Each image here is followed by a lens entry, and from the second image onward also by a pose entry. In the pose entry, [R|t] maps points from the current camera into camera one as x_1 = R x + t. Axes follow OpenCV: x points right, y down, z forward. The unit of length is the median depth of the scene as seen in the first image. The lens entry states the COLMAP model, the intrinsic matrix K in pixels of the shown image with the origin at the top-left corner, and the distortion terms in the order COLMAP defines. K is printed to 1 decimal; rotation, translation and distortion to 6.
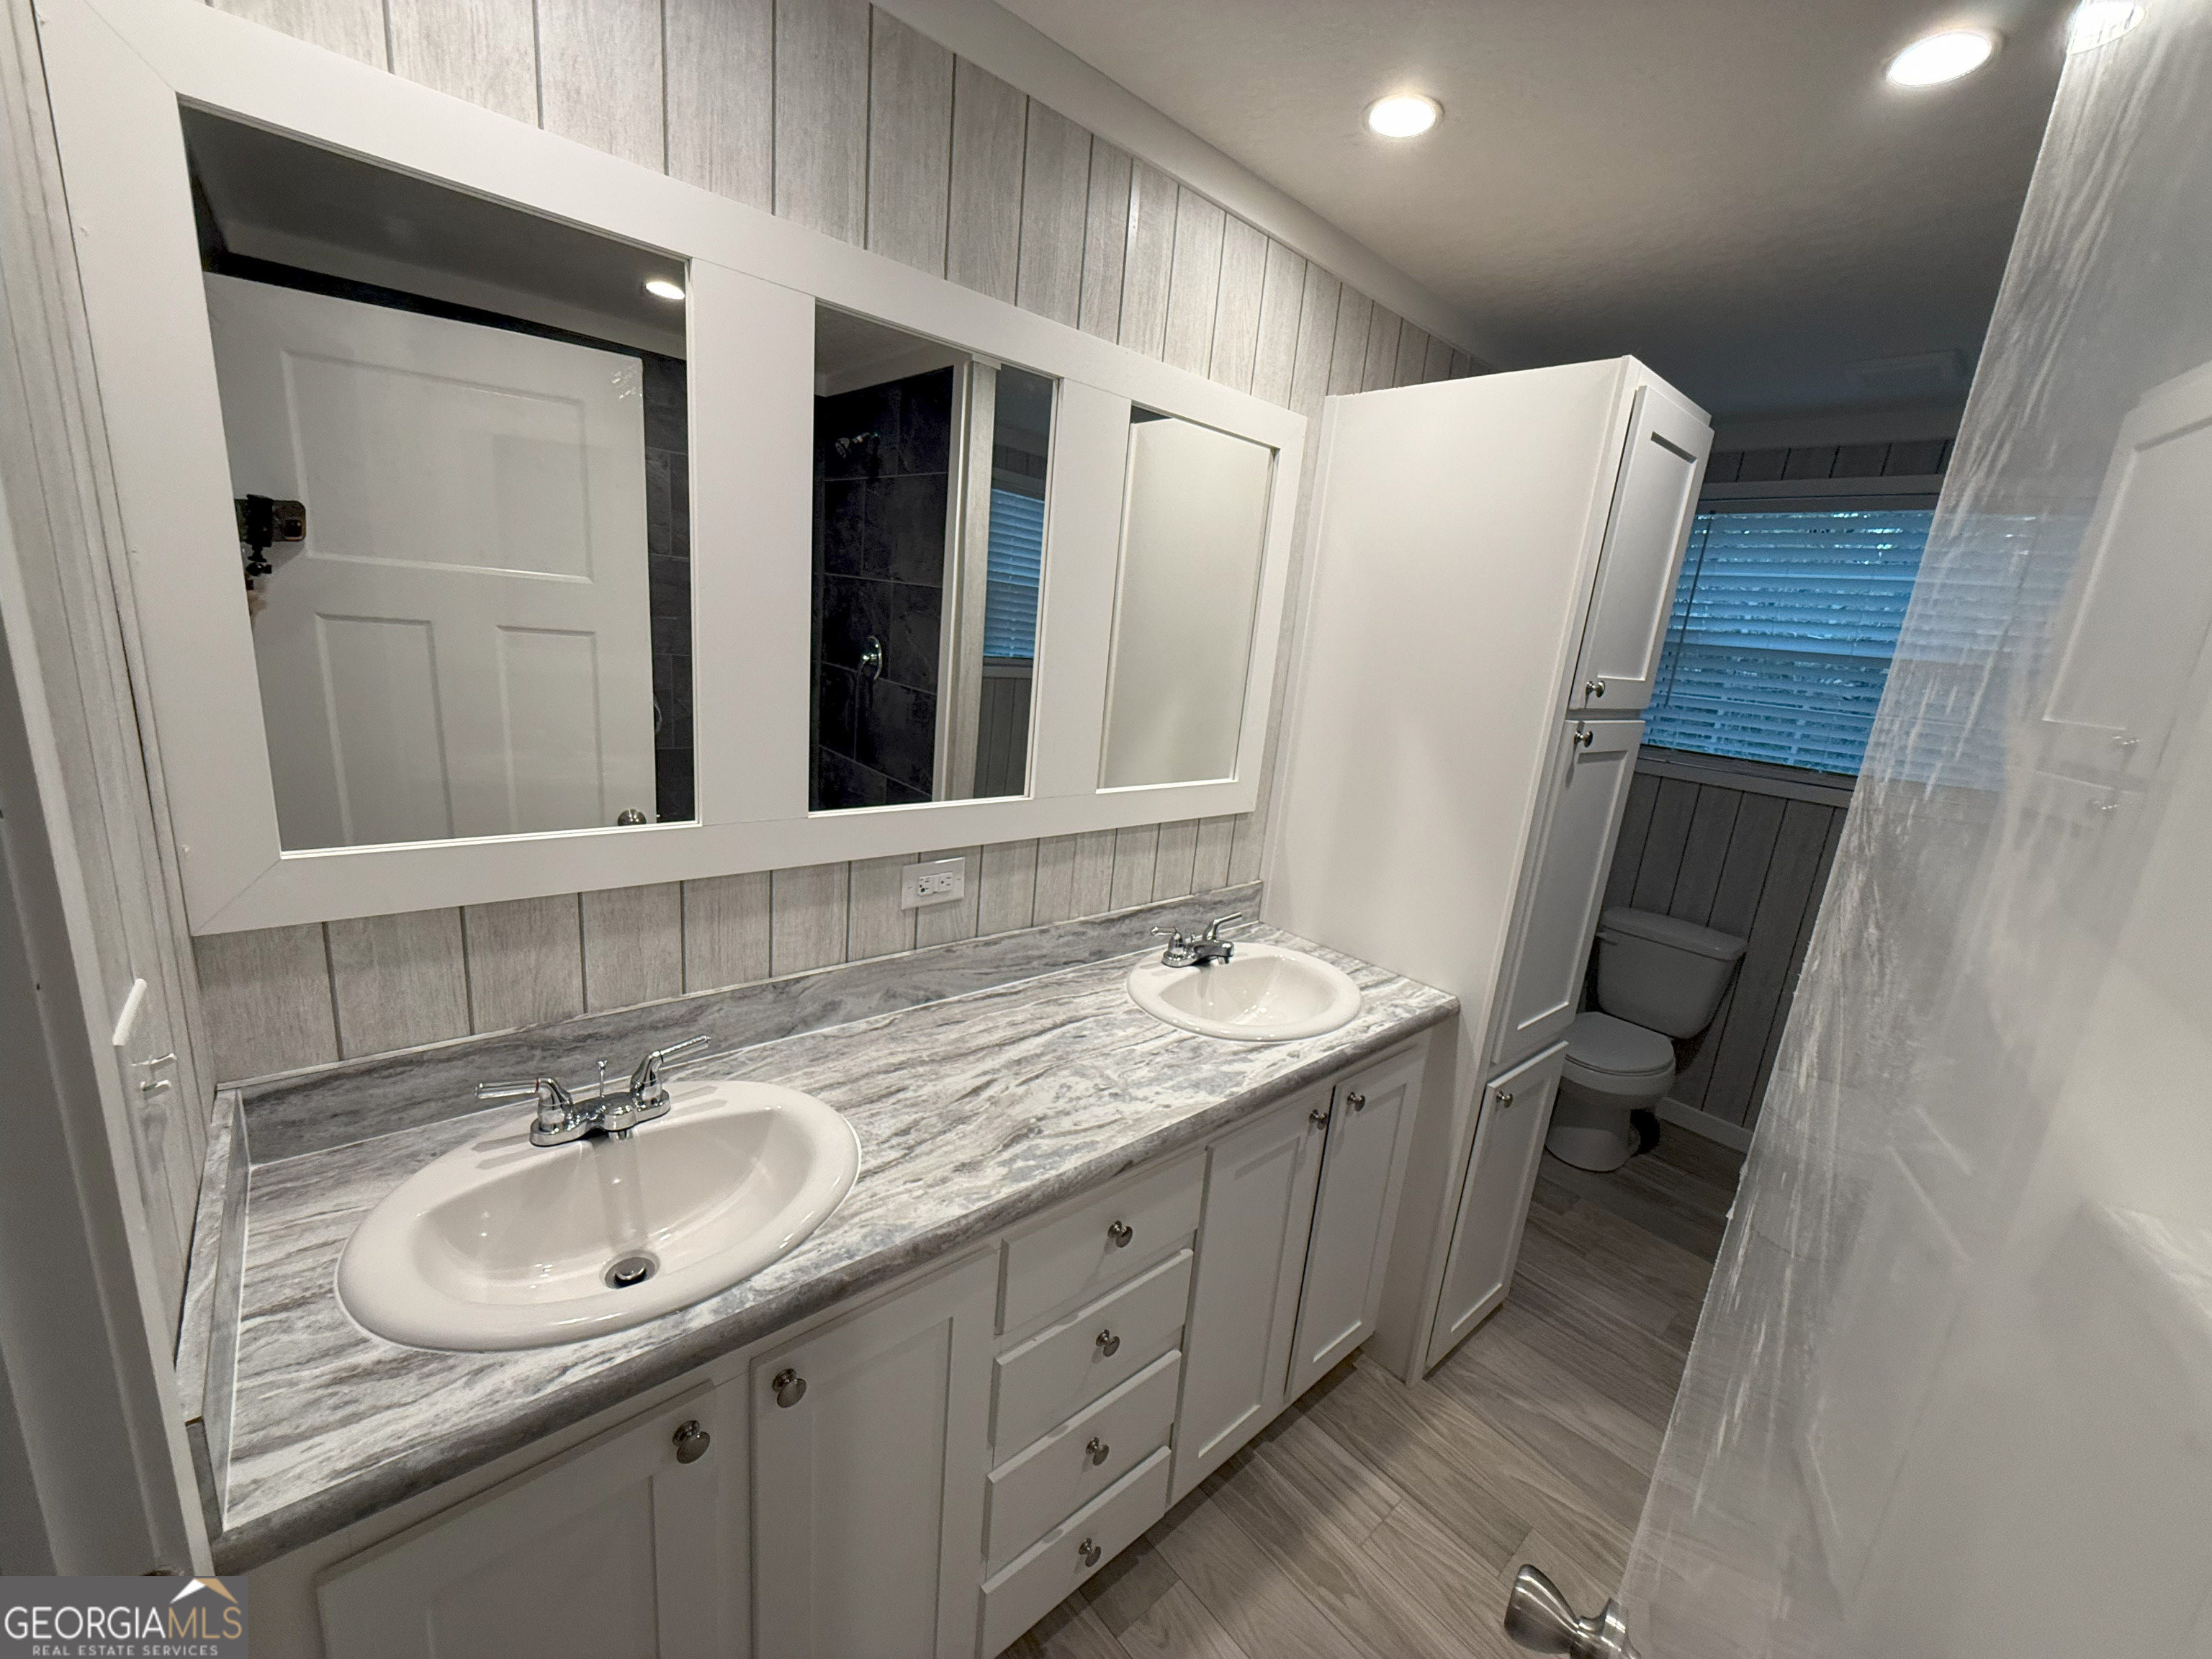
lens RADIAL K [[881.2, 0, 1125.2], [0, 881.2, 832.7], [0, 0, 1]] dist [-0.000595, -0.000529]
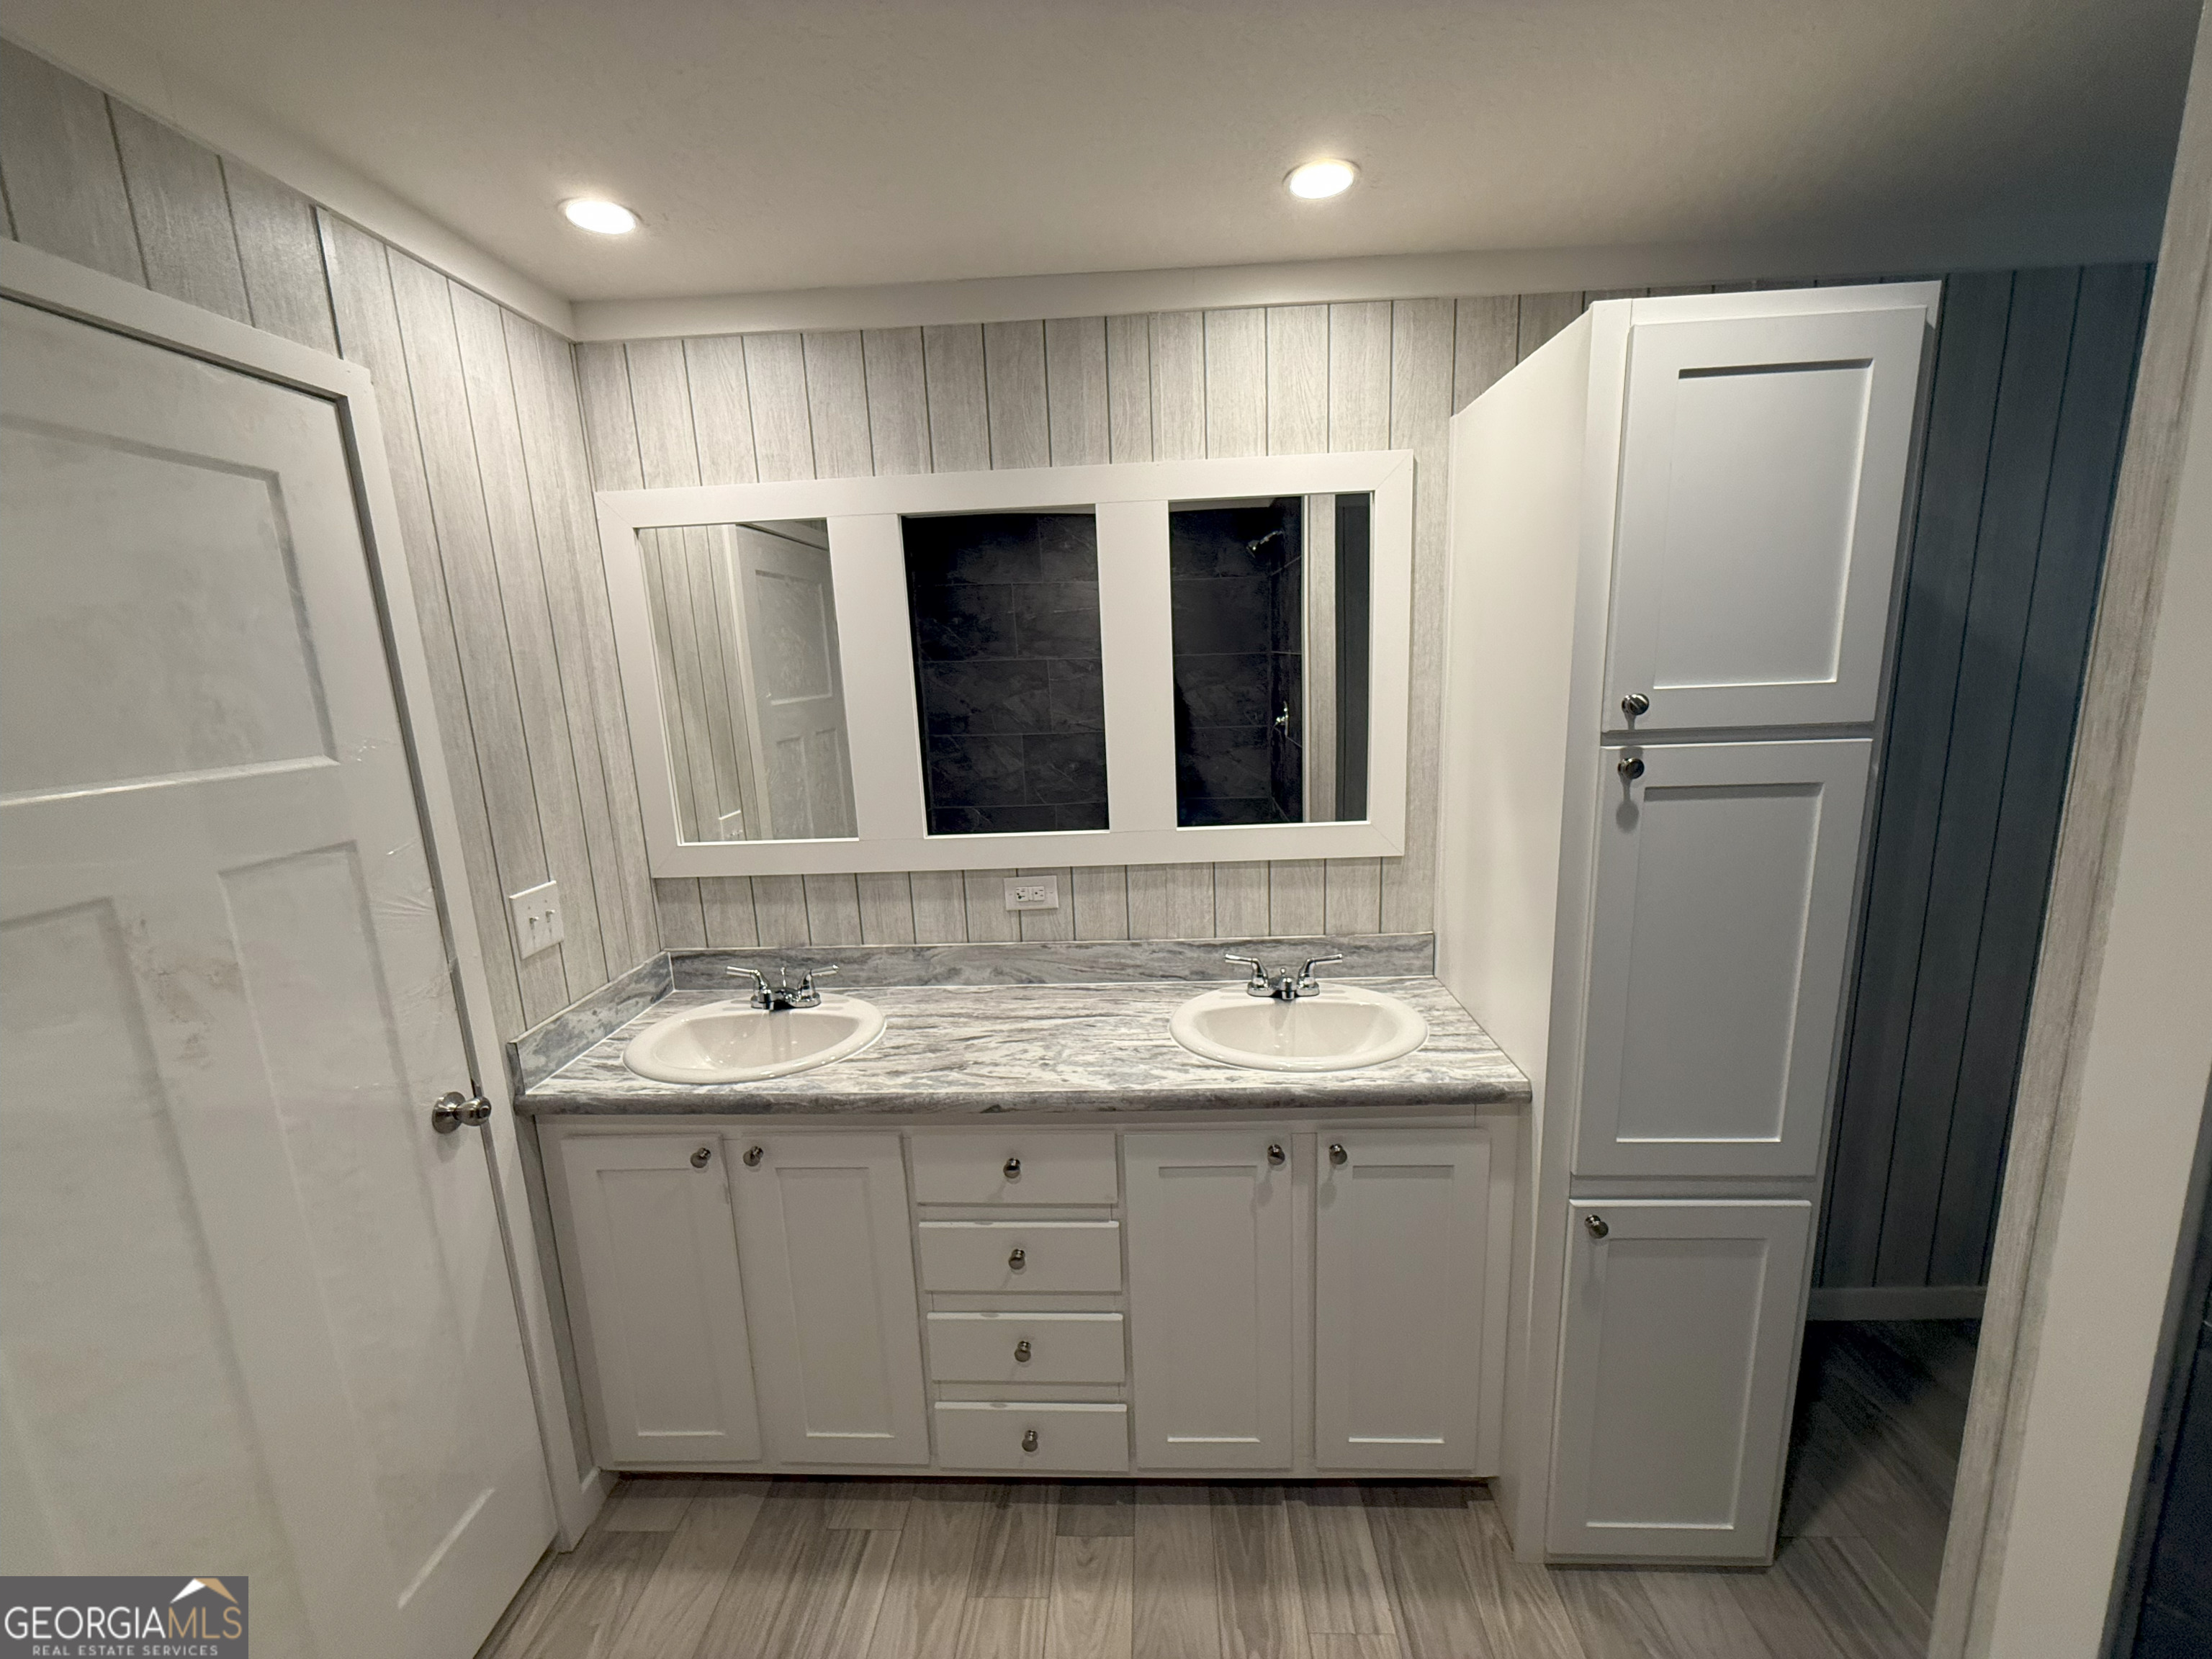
lens RADIAL K [[881.2, 0, 1106.5], [0, 881.2, 830.1], [0, 0, 1]] dist [-0.000595, -0.000529]
pose [[0.705346, 0.014935, -0.708706, 0.851793], [-0.061791, 0.997268, -0.040481, 0.009325], [0.706165, 0.072344, 0.704342, 0.139420]]
